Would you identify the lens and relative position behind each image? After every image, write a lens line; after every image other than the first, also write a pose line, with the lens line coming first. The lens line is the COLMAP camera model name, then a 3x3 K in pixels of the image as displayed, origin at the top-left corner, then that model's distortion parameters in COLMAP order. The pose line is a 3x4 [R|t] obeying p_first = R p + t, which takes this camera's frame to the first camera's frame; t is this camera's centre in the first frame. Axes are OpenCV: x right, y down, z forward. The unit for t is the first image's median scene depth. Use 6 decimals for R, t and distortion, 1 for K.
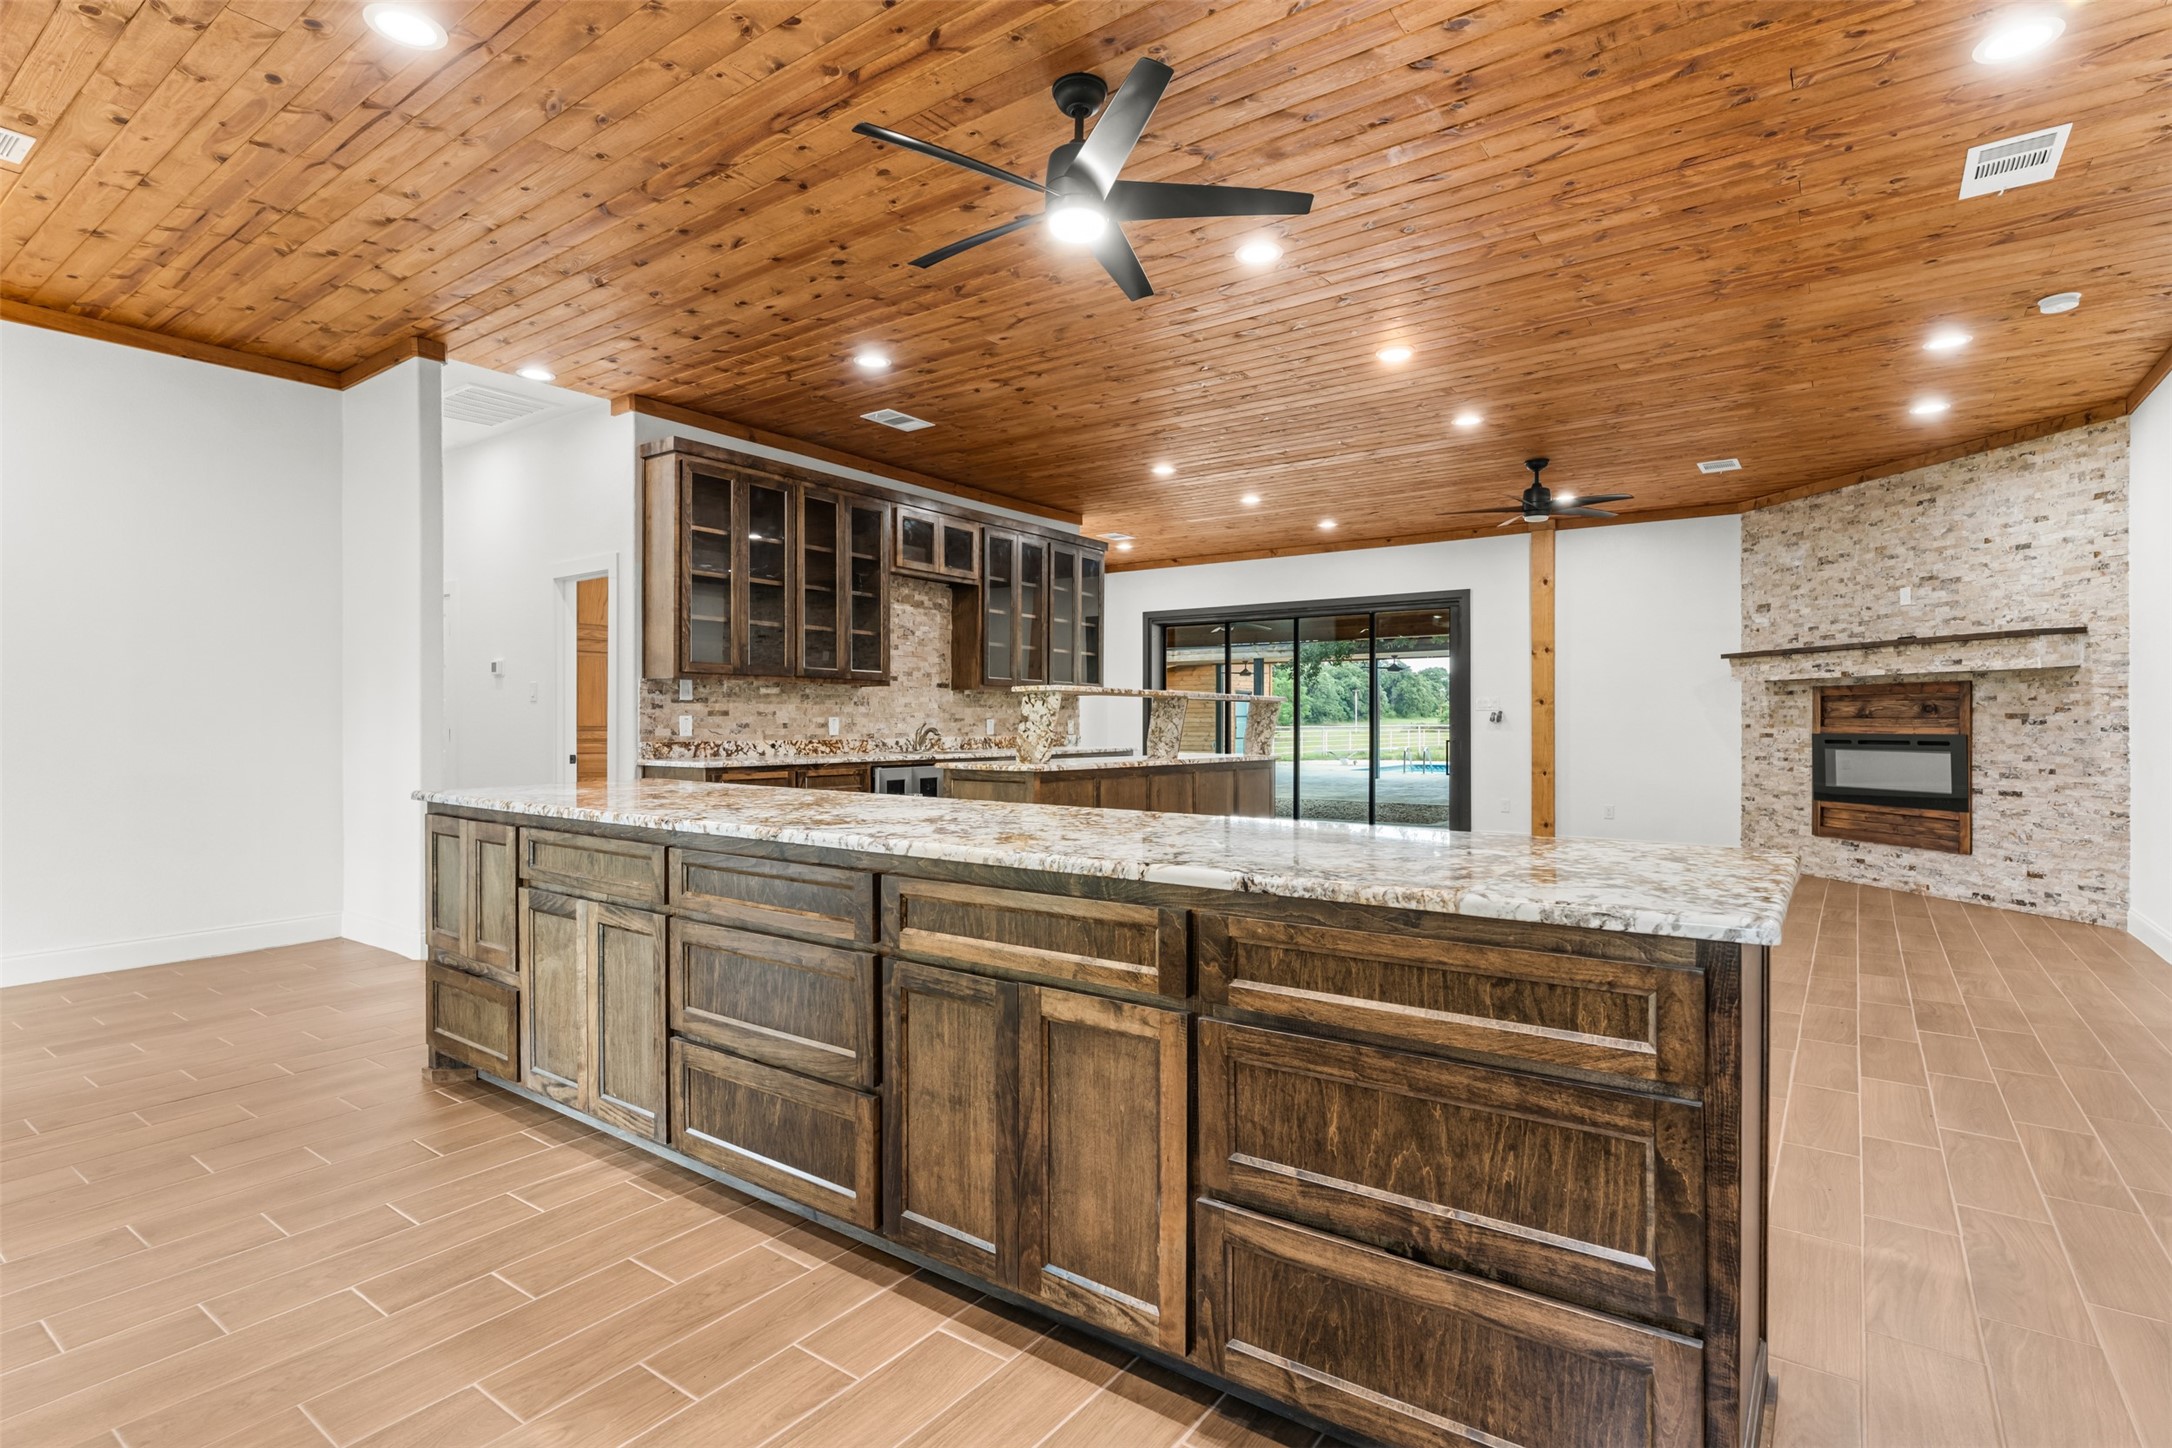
lens RADIAL K [[1079.6, 0, 1097.8], [0, 1079.6, 715.6], [0, 0, 1]] dist [-0.000903, -0.000401]
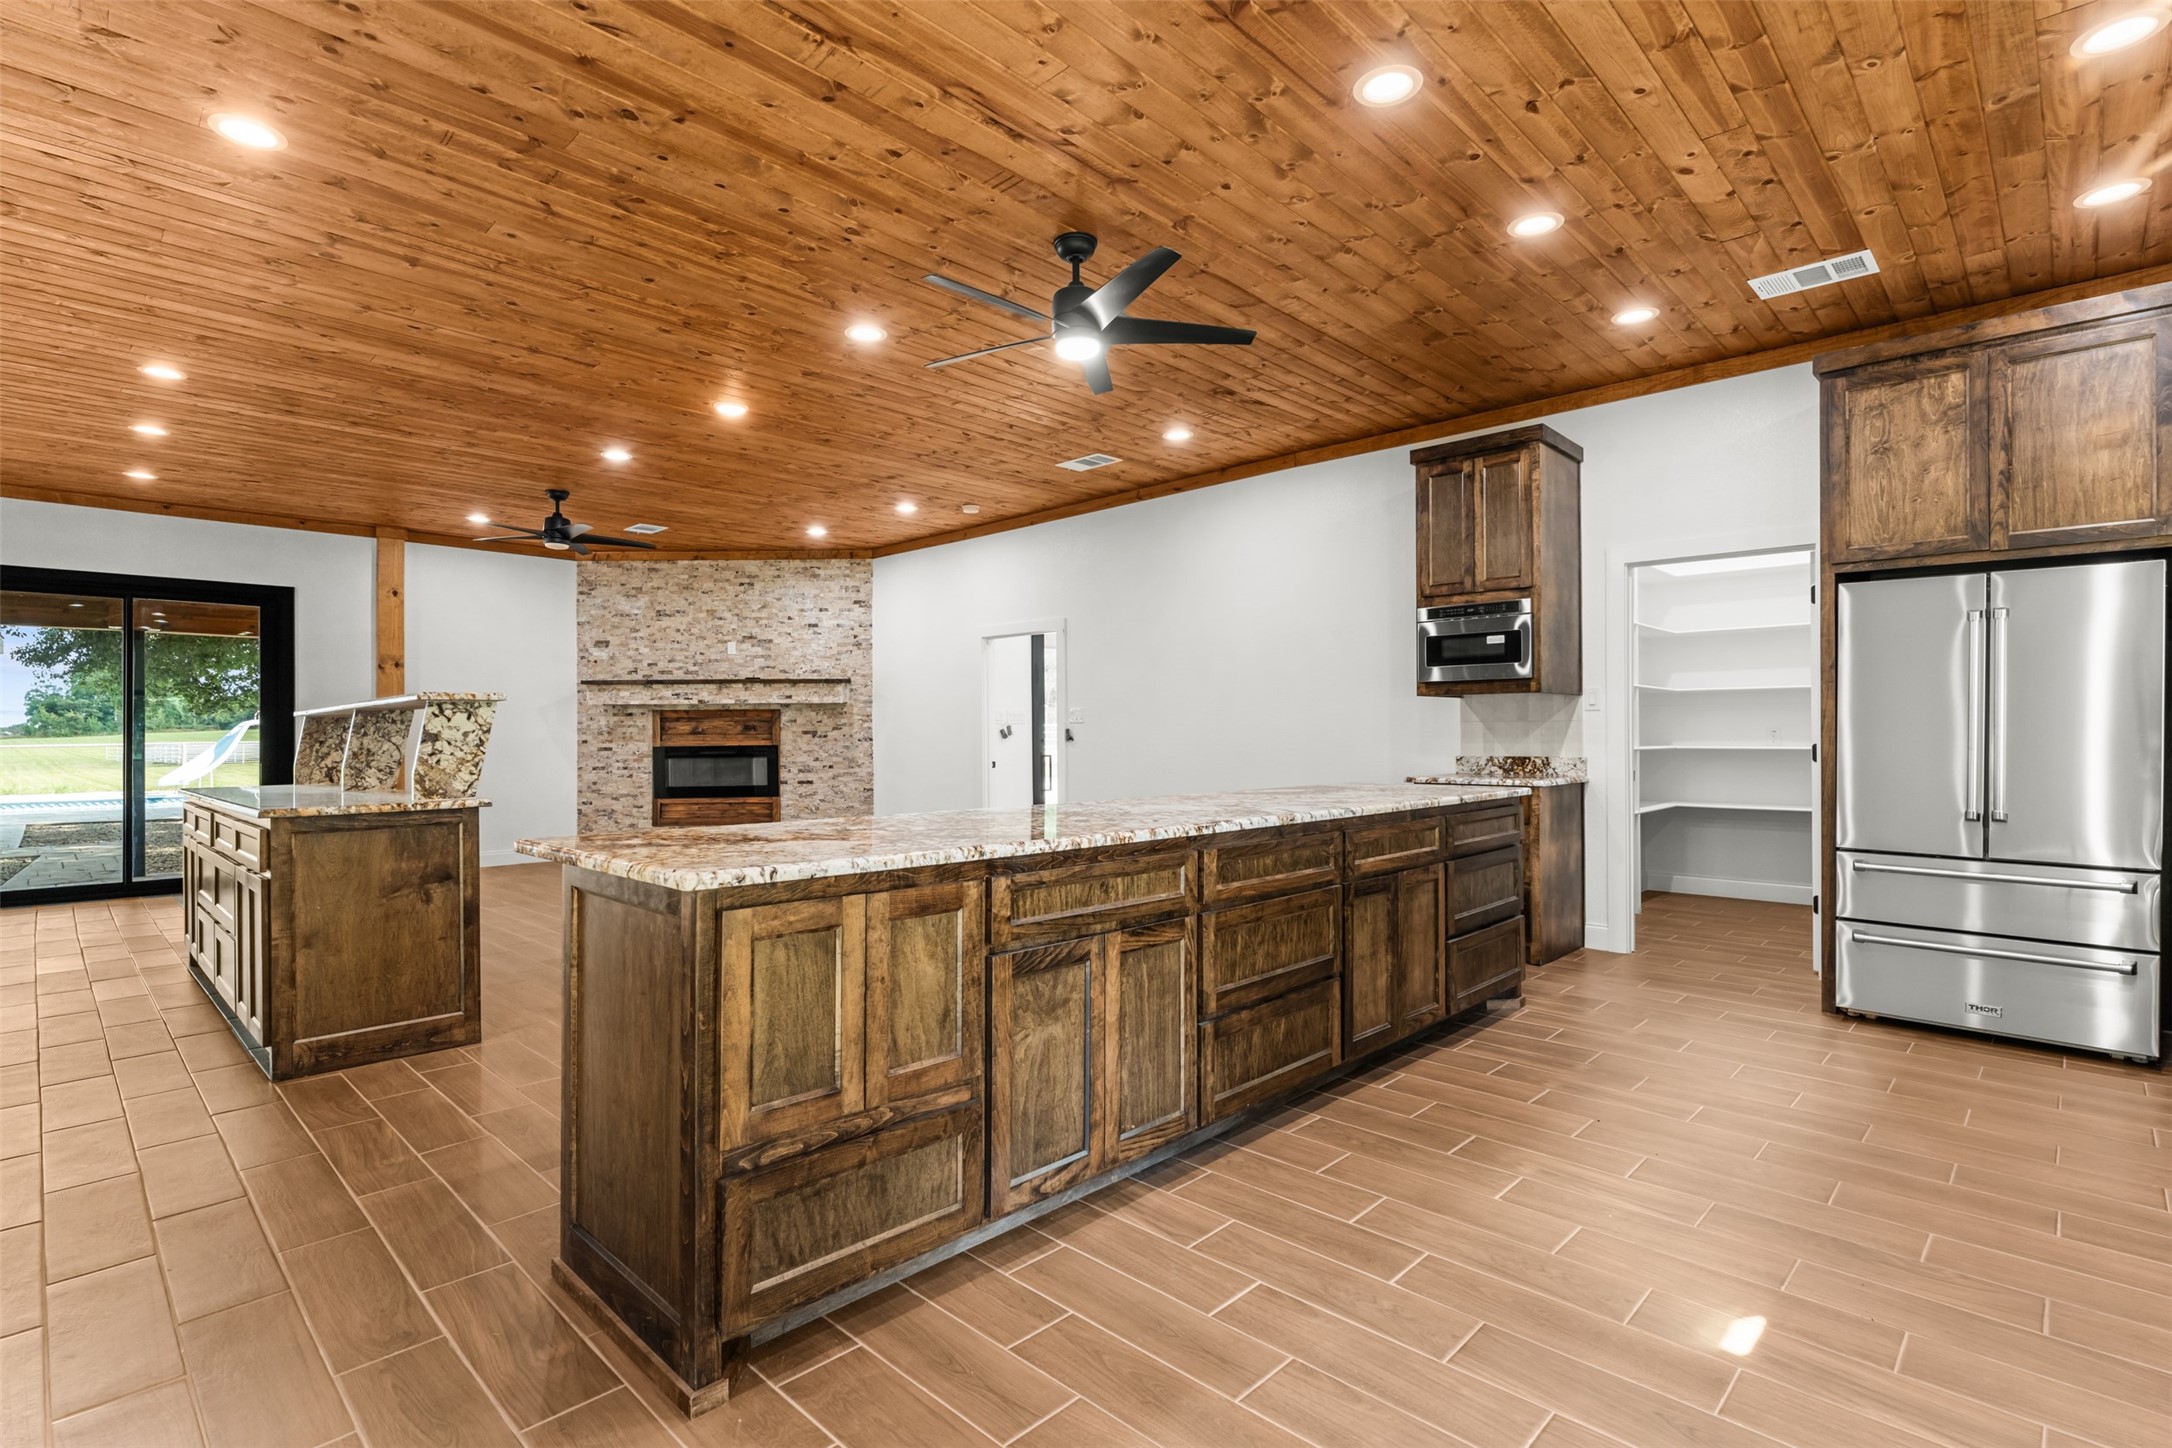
lens RADIAL K [[1033.6, 0, 1086.0], [0, 1033.6, 724.0], [0, 0, 1]] dist [0.002343, 0.000504]
pose [[0.136895, 0.006884, 0.990562, -0.529643], [0.003140, 0.999968, -0.007383, 0.000452], [-0.990581, 0.004121, 0.136869, 0.355124]]
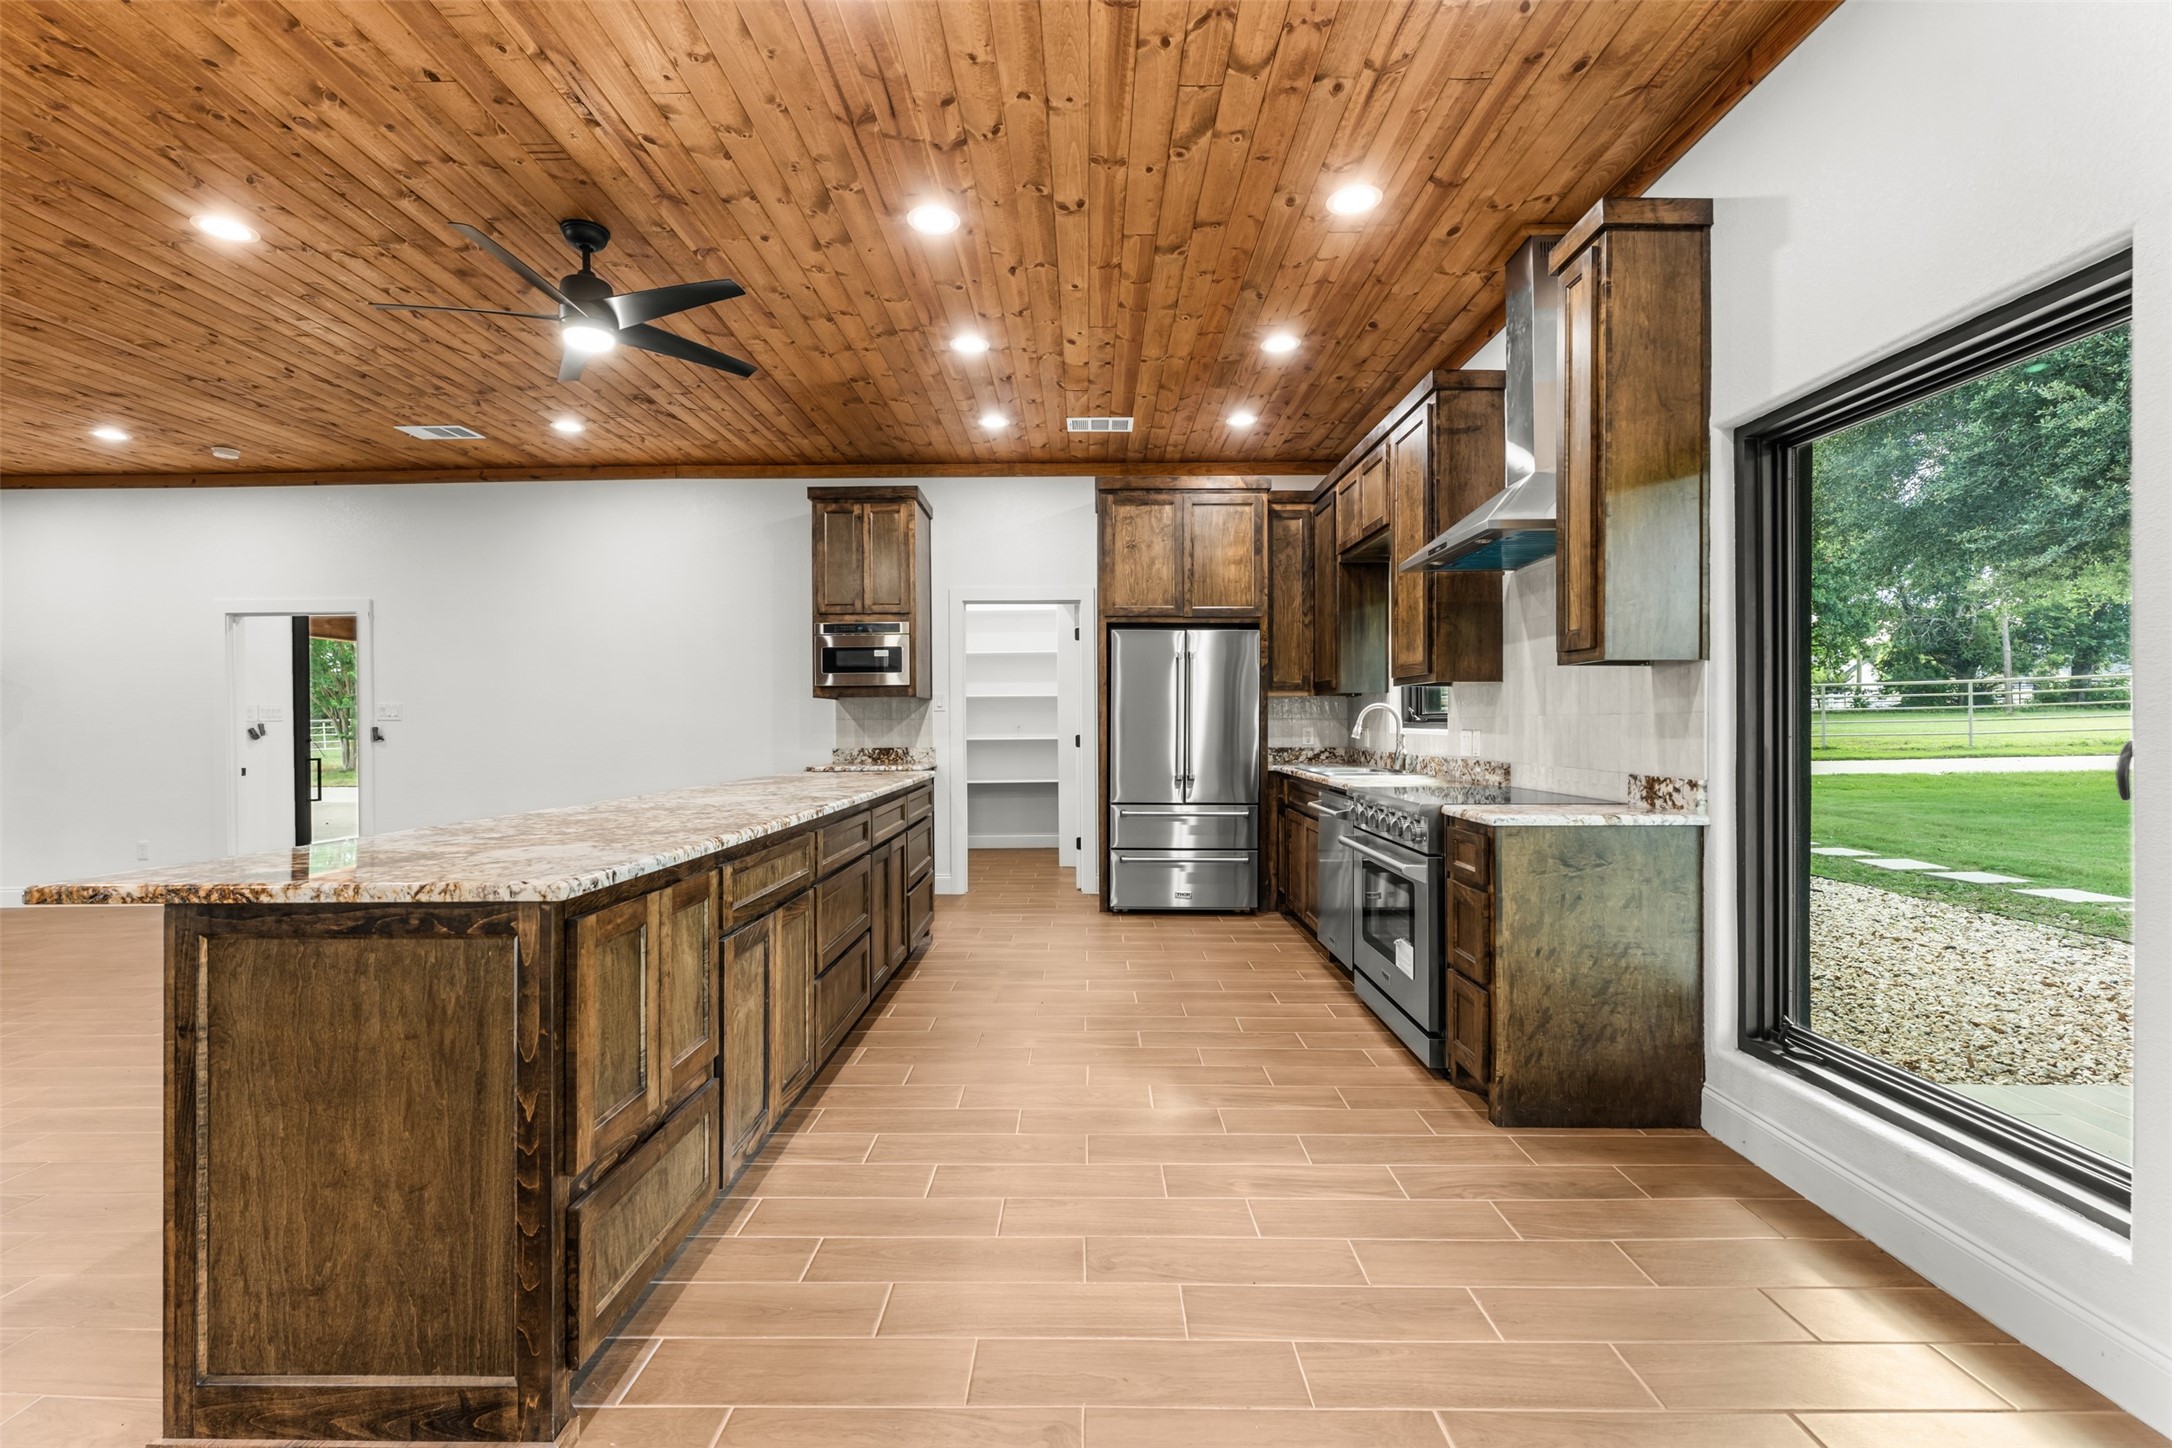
lens RADIAL K [[940.4, 0, 1086.0], [0, 940.4, 724.0], [0, 0, 1]] dist [-0.000942, -0.000053]
pose [[-0.588363, 0.004530, 0.808584, -0.535511], [0.007035, 0.999975, -0.000482, -0.000309], [-0.808566, 0.005405, -0.588381, 0.507044]]
